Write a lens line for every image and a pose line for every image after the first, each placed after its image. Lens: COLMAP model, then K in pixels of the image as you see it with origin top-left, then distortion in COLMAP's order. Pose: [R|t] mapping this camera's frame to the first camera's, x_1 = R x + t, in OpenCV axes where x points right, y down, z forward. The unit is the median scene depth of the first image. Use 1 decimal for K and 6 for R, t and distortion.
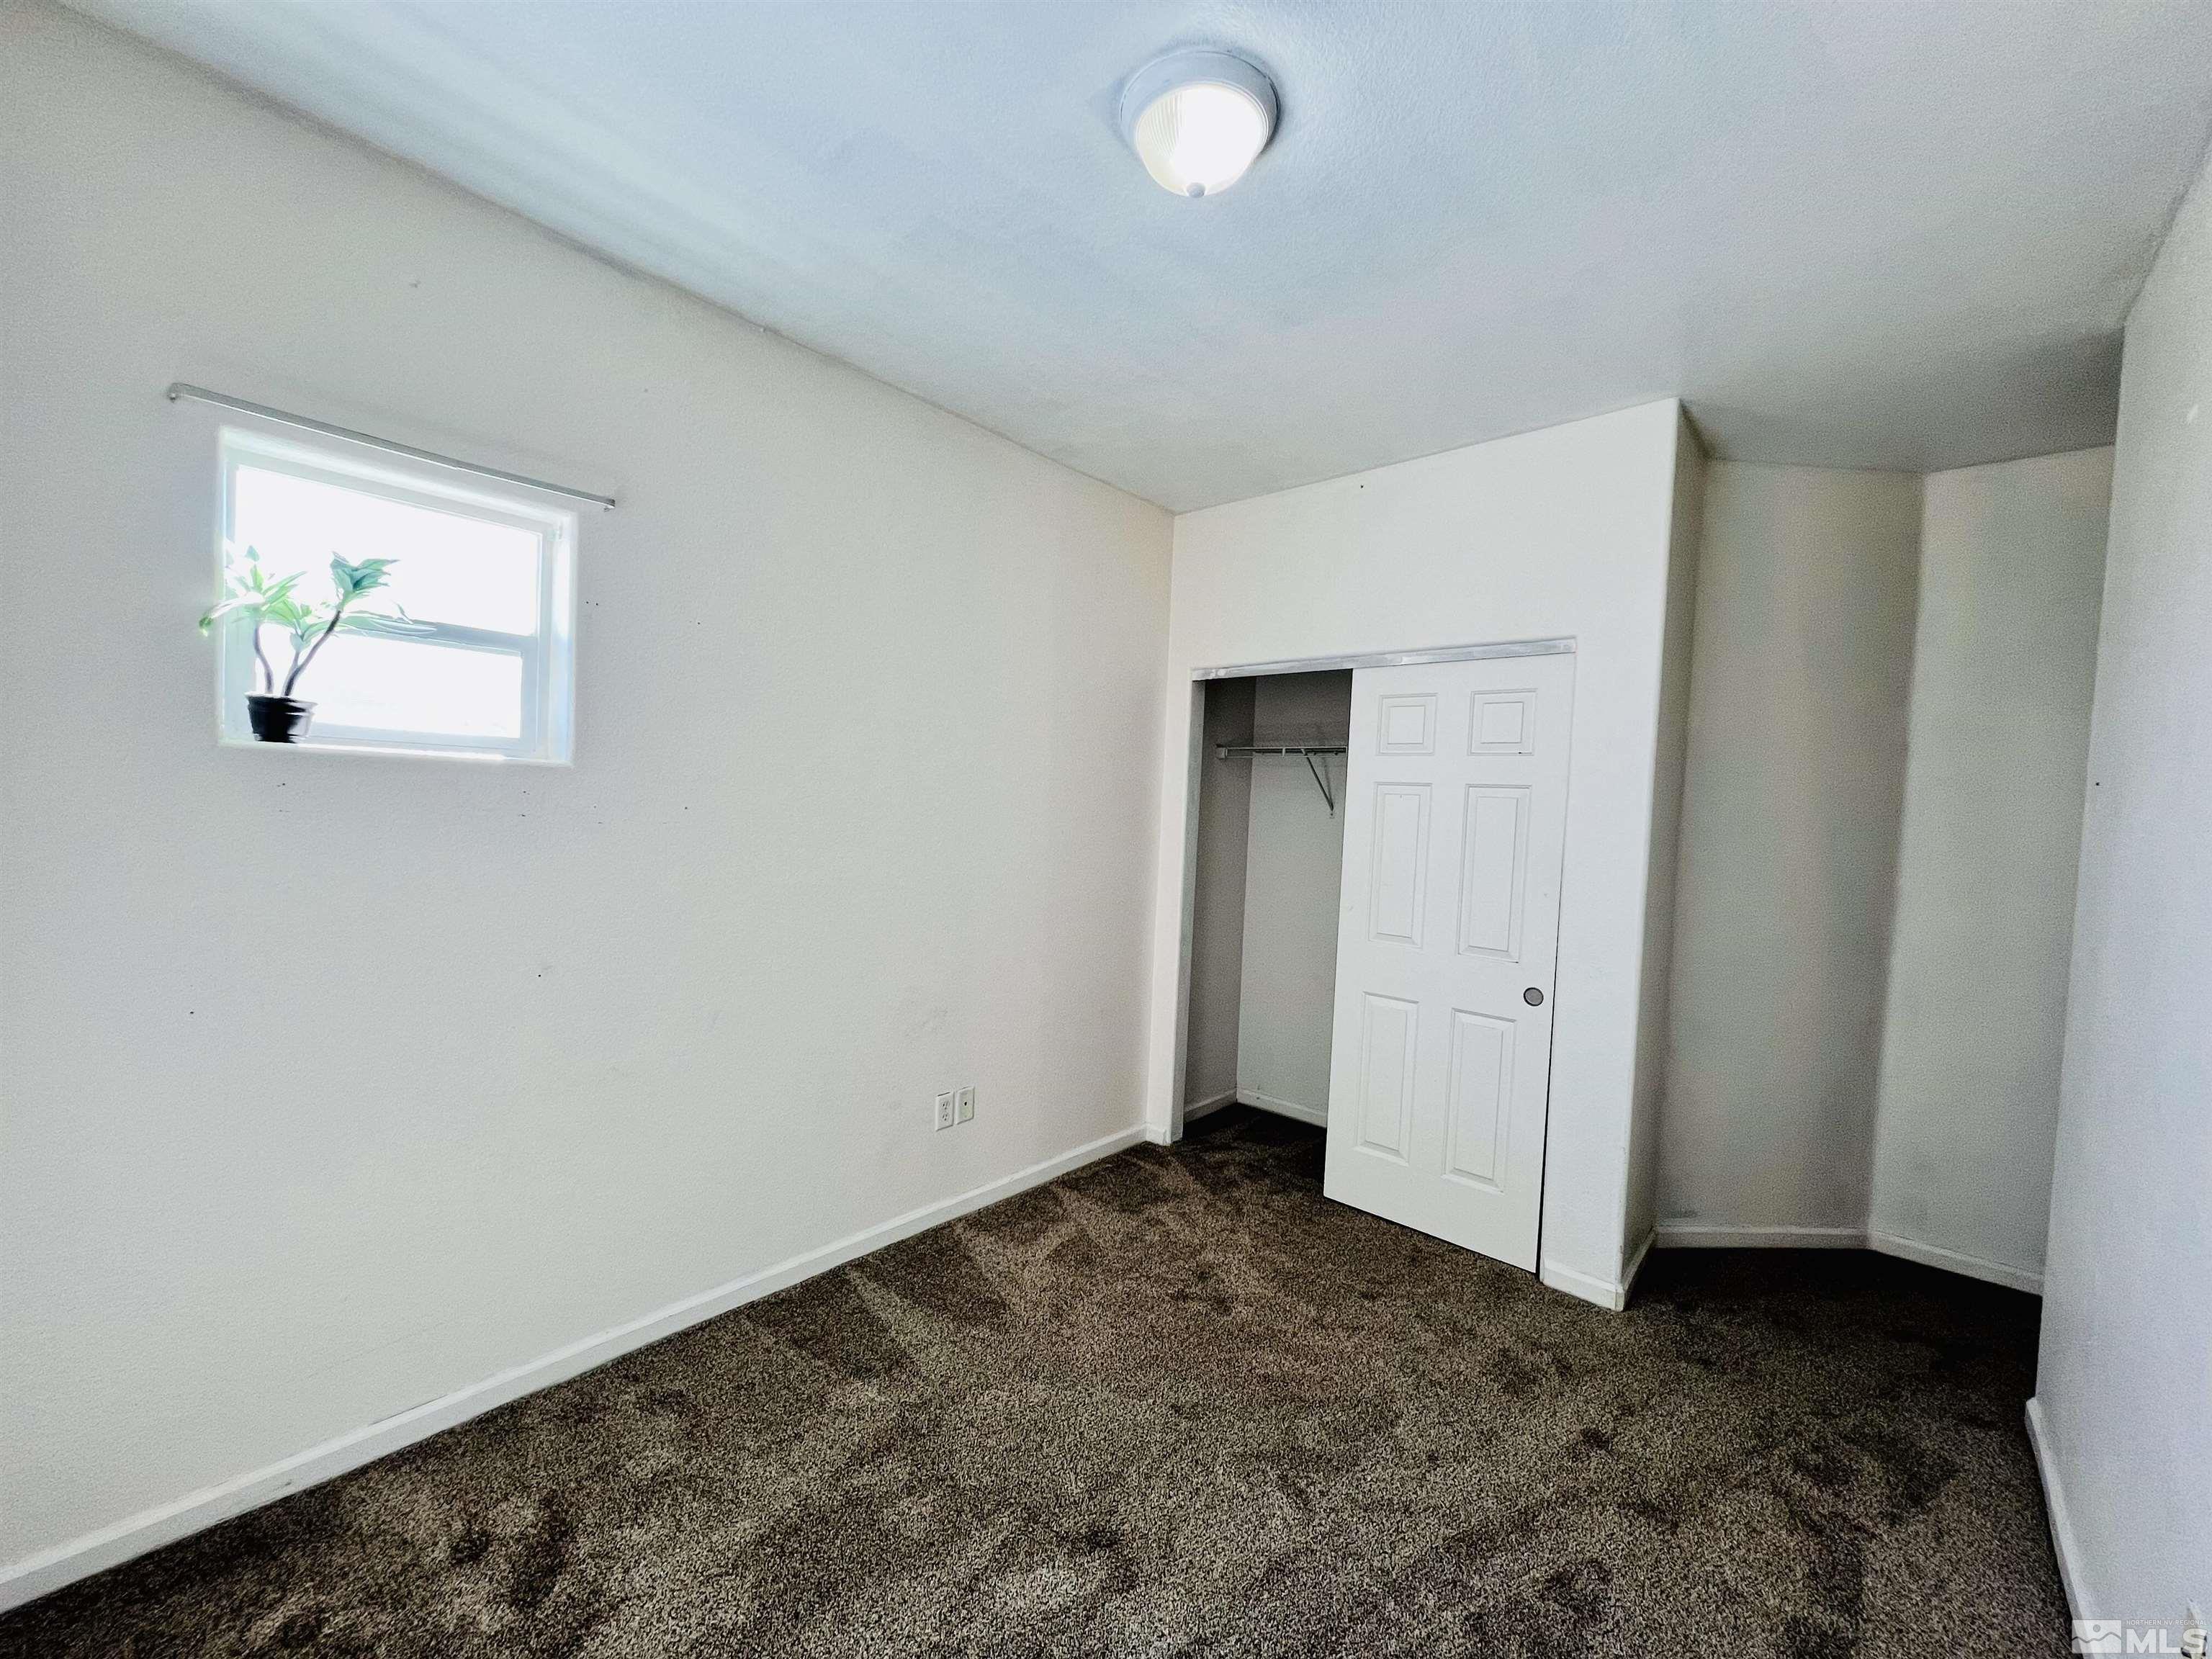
lens RADIAL K [[881.9, 0, 1103.5], [0, 881.9, 831.5], [0, 0, 1]] dist [-0.001773, 0.000299]
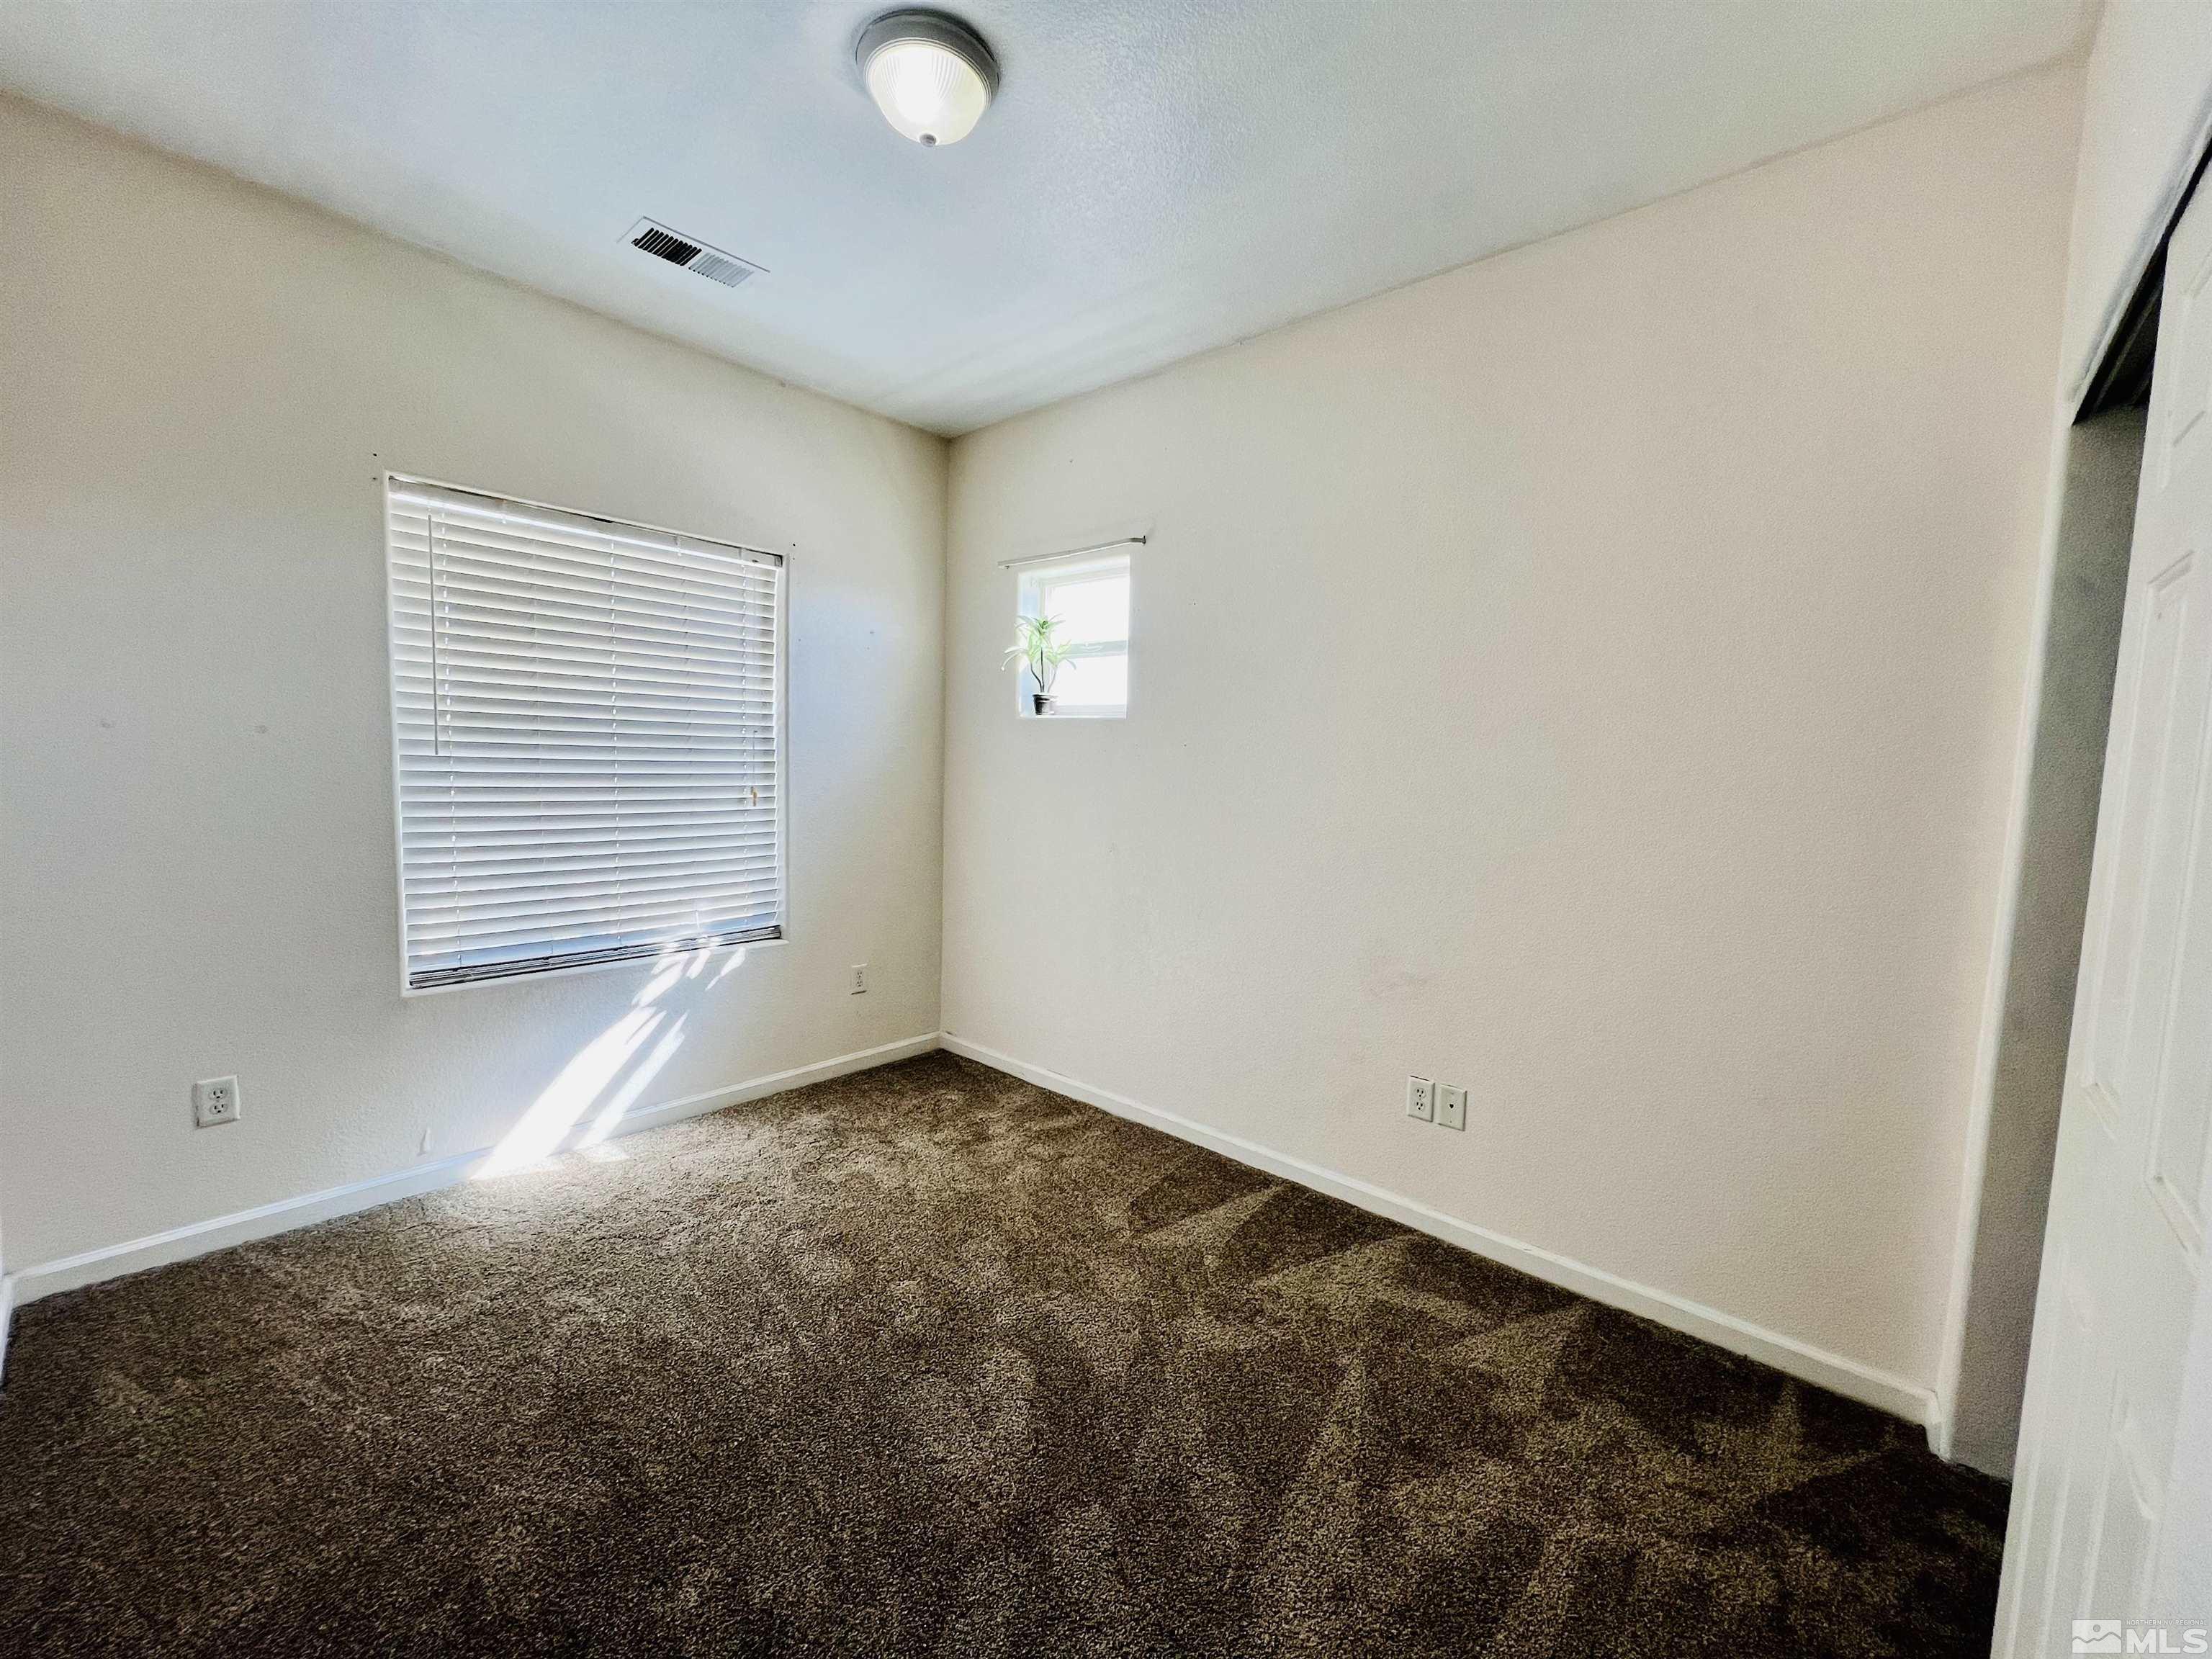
lens RADIAL K [[881.9, 0, 1103.5], [0, 881.9, 831.5], [0, 0, 1]] dist [-0.001773, 0.000299]
pose [[-0.000027, 0.040366, -0.999185, 0.783185], [-0.068067, 0.996868, 0.040274, 0.053578], [0.997681, 0.068013, 0.002720, 0.797102]]
